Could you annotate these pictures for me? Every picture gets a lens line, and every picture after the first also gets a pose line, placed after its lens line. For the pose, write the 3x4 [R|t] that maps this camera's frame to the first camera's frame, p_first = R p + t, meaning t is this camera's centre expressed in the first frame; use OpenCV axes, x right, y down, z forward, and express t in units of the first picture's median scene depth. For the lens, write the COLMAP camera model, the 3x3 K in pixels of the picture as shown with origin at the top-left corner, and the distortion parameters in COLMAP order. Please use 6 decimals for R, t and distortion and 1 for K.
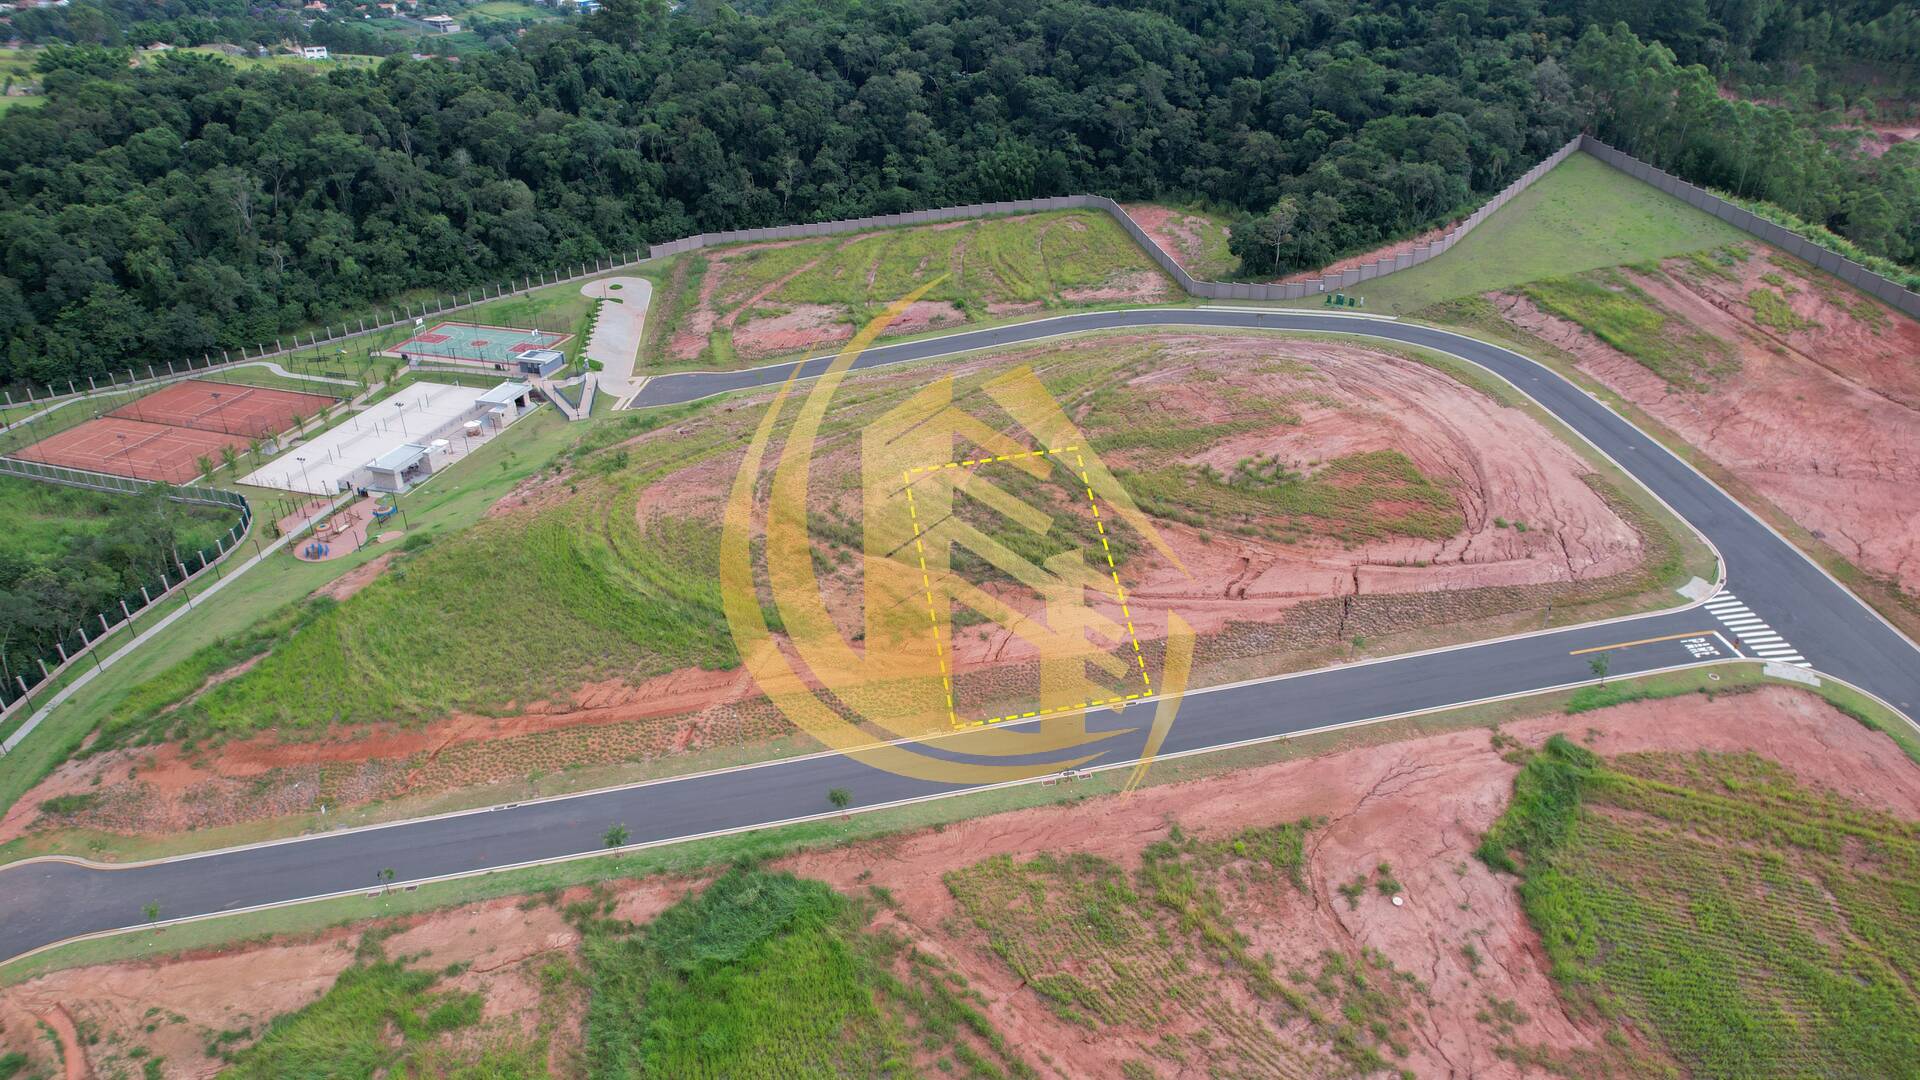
lens RADIAL K [[1227.7, 0, 968.0], [0, 1227.7, 541.2], [0, 0, 1]] dist [-0.083227, 0.072322]
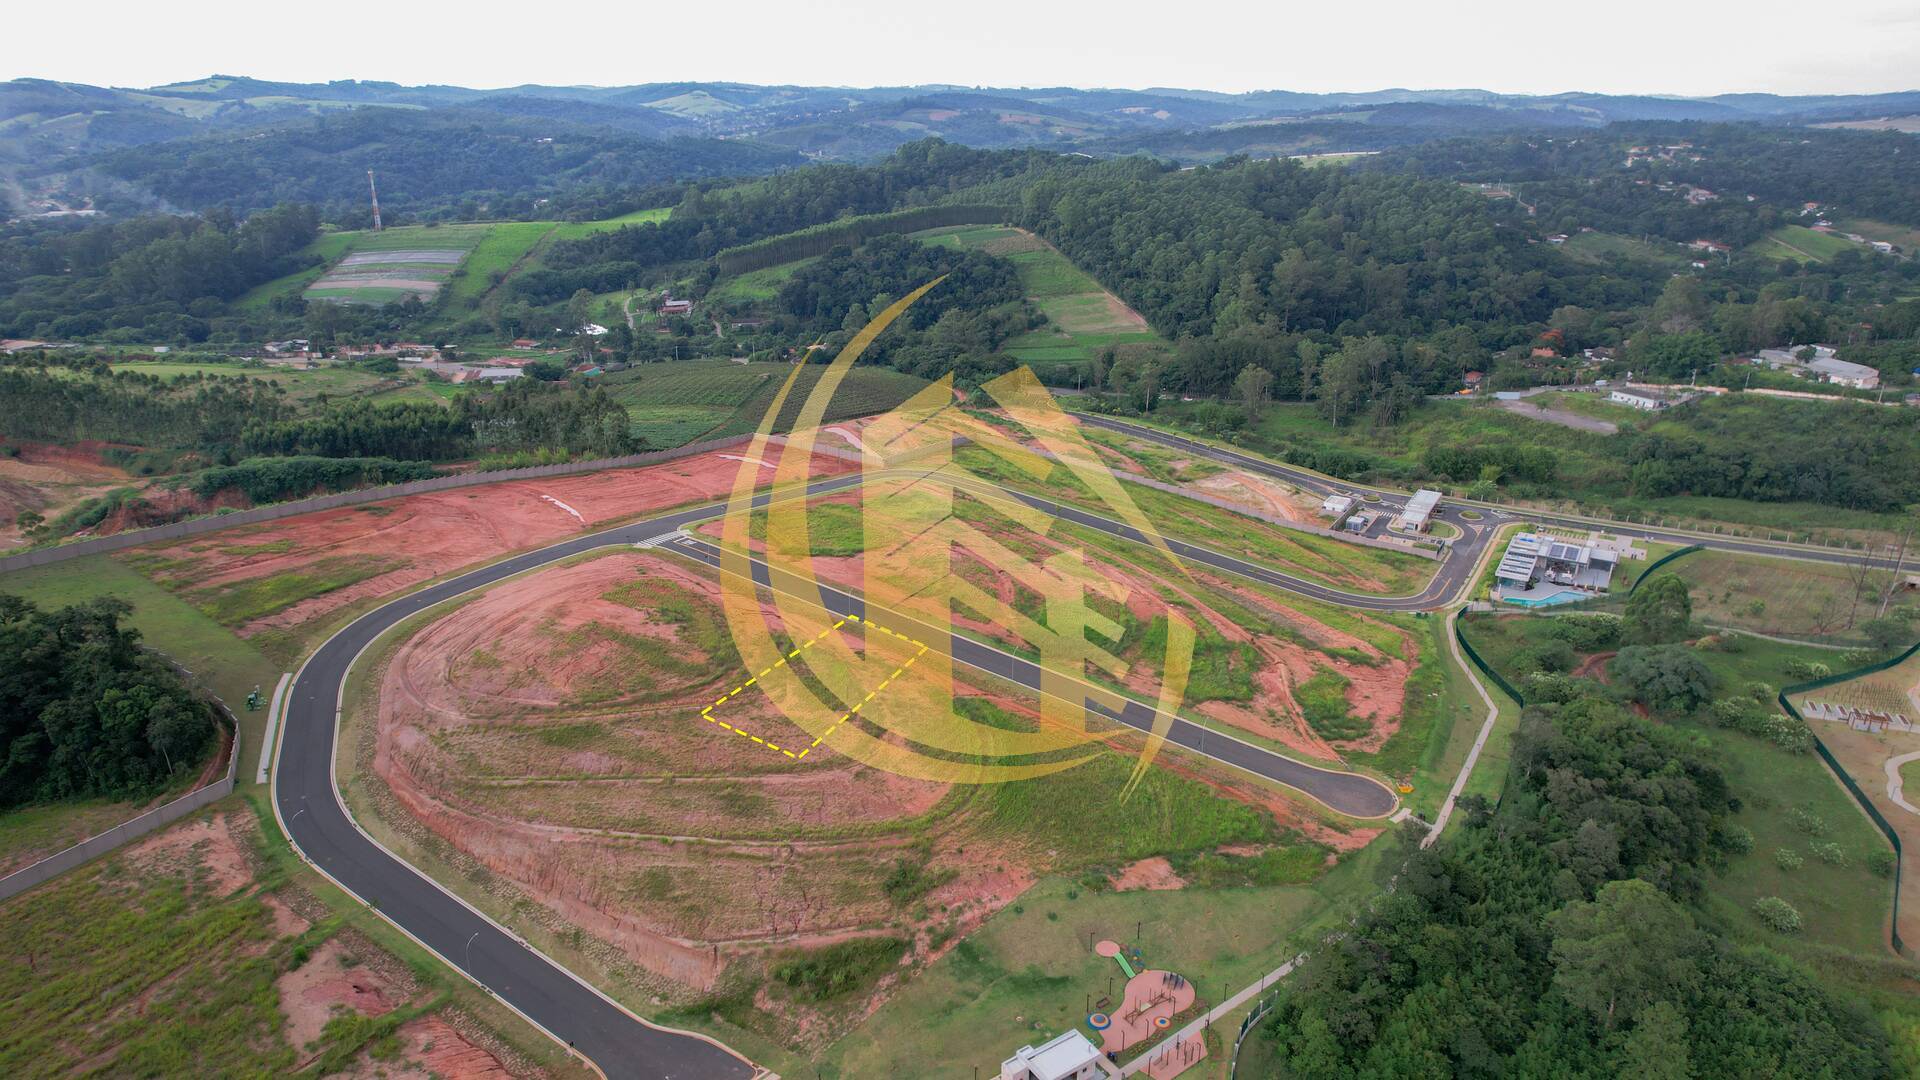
lens RADIAL K [[1227.7, 0, 969.4], [0, 1227.7, 548.7], [0, 0, 1]] dist [-0.083227, 0.072322]
pose [[-0.774259, -0.220519, 0.593207, -0.763797], [0.306401, 0.689536, 0.656246, -0.793105], [-0.553752, 0.689863, -0.466312, 1.080807]]
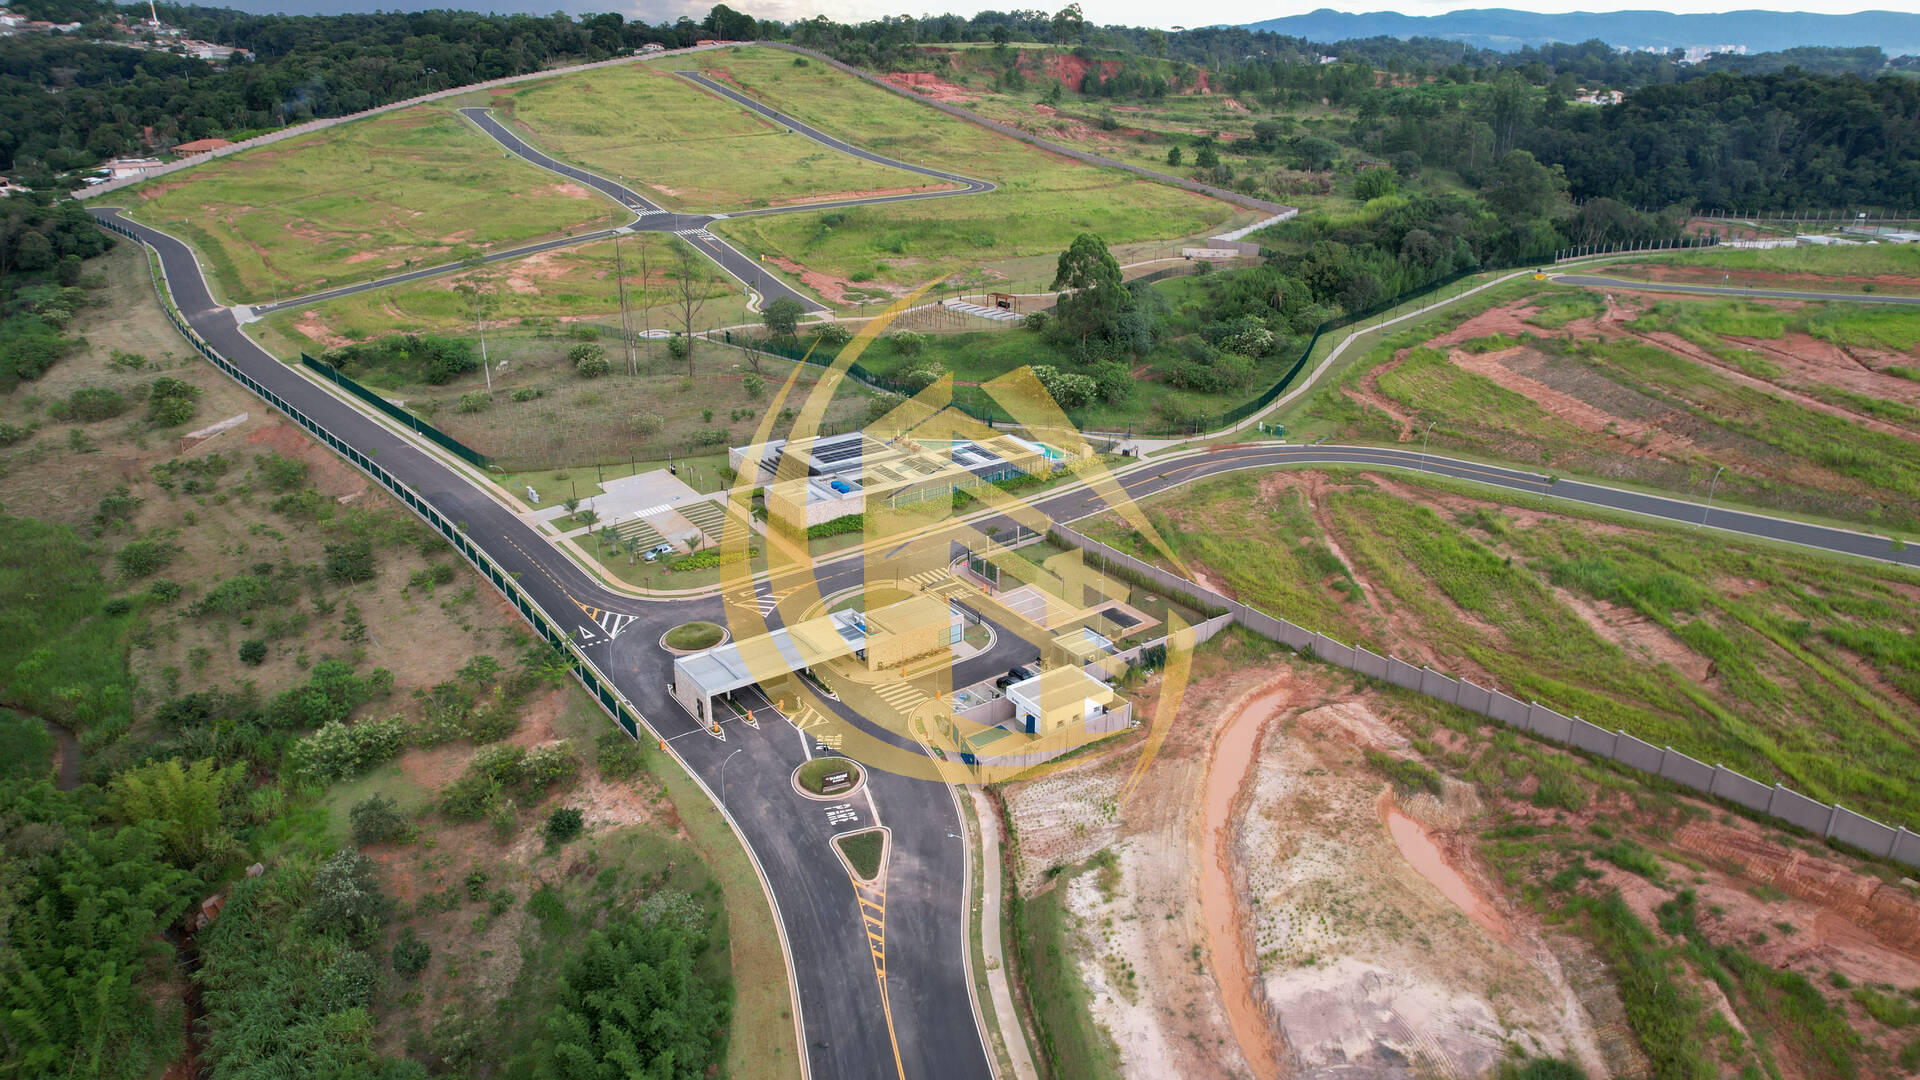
lens RADIAL K [[1227.7, 0, 970.2], [0, 1227.7, 546.0], [0, 0, 1]] dist [-0.083227, 0.072322]
pose [[0.470767, 0.346041, -0.811563, 0.436078], [-0.434868, 0.891377, 0.127816, 0.560263], [0.767638, 0.292751, 0.570113, -0.670156]]
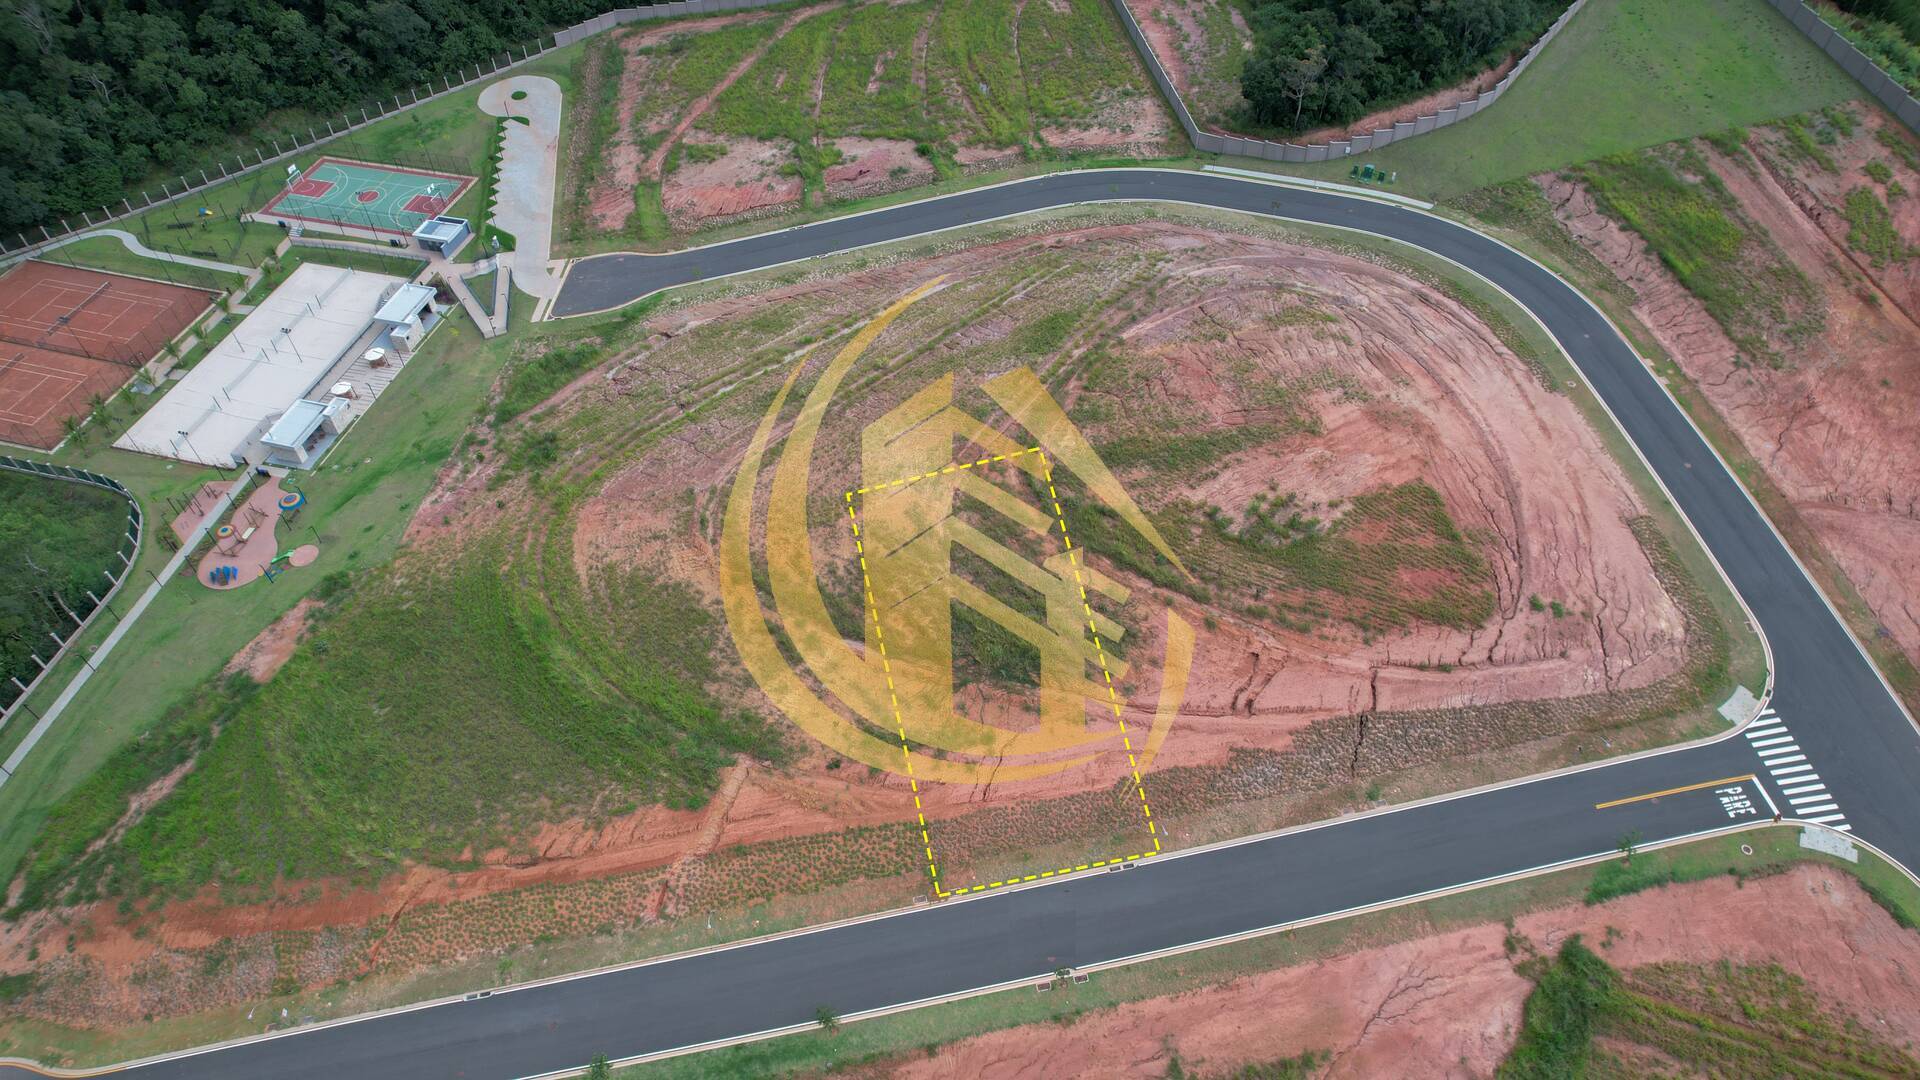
lens RADIAL K [[1227.7, 0, 968.7], [0, 1227.7, 542.9], [0, 0, 1]] dist [-0.083227, 0.072322]
pose [[0.999389, -0.026113, 0.023225, -0.003151], [0.016942, 0.943283, 0.331557, -0.246691], [-0.030566, -0.330961, 0.943149, 0.118025]]
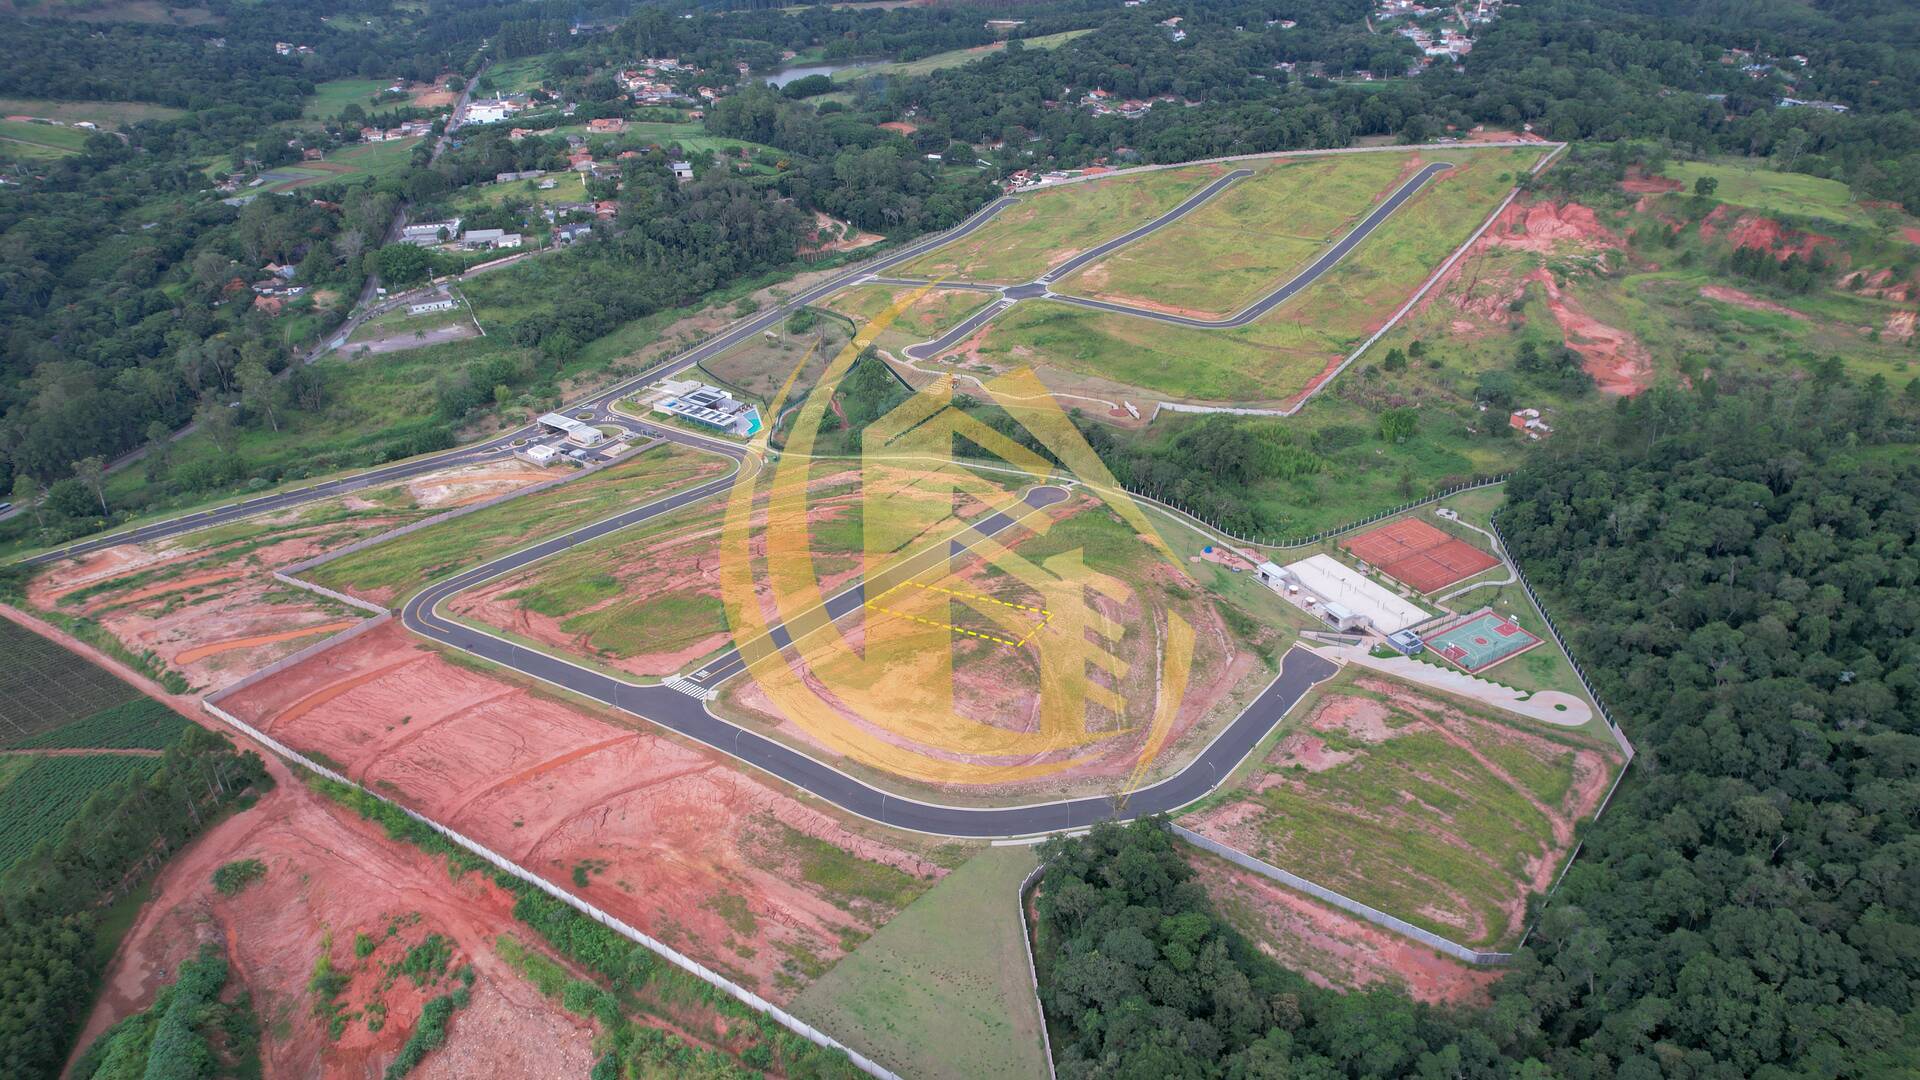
lens RADIAL K [[1227.7, 0, 971.2], [0, 1227.7, 546.8], [0, 0, 1]] dist [-0.083227, 0.072322]
pose [[-0.673577, 0.362216, -0.644278, 1.047322], [-0.351572, 0.609742, 0.710360, -1.230285], [0.650147, 0.704993, -0.283363, 1.115372]]
